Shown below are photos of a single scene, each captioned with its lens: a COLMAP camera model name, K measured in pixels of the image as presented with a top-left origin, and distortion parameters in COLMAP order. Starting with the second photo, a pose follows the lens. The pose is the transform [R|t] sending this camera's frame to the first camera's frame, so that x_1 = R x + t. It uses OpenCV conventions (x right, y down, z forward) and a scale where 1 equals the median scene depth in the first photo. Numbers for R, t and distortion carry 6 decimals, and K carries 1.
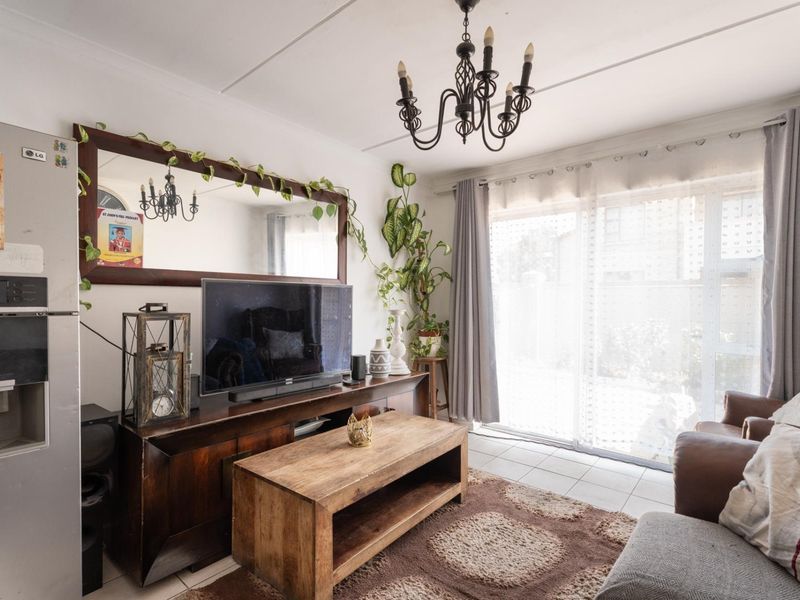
lens RADIAL K [[402.5, 0, 402.3], [0, 402.5, 301.4], [0, 0, 1]] dist [0.000089, 0.001210]
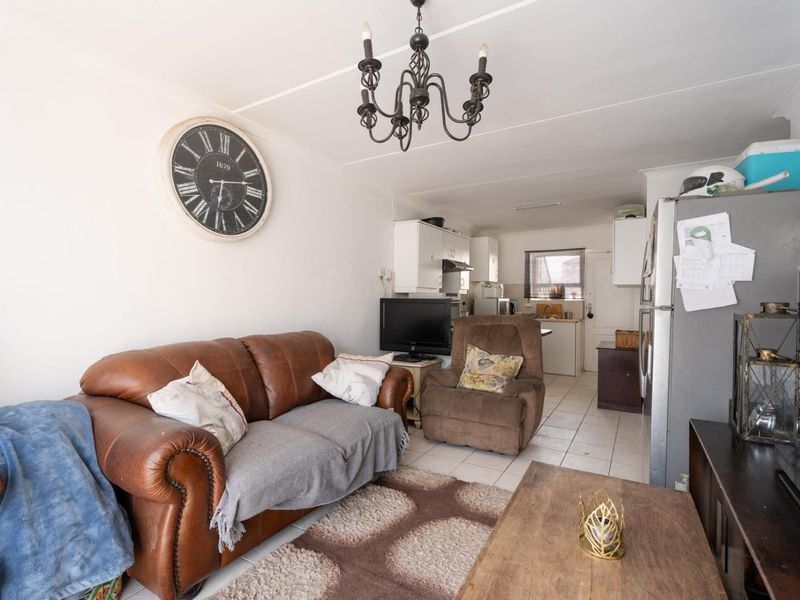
lens RADIAL K [[402.5, 0, 402.3], [0, 402.5, 301.4], [0, 0, 1]] dist [0.000089, 0.001210]
pose [[-0.986837, -0.014380, -0.161078, 0.229904], [-0.015100, 0.999881, 0.003242, 0.007218], [0.161012, 0.005632, -0.986936, 1.297919]]
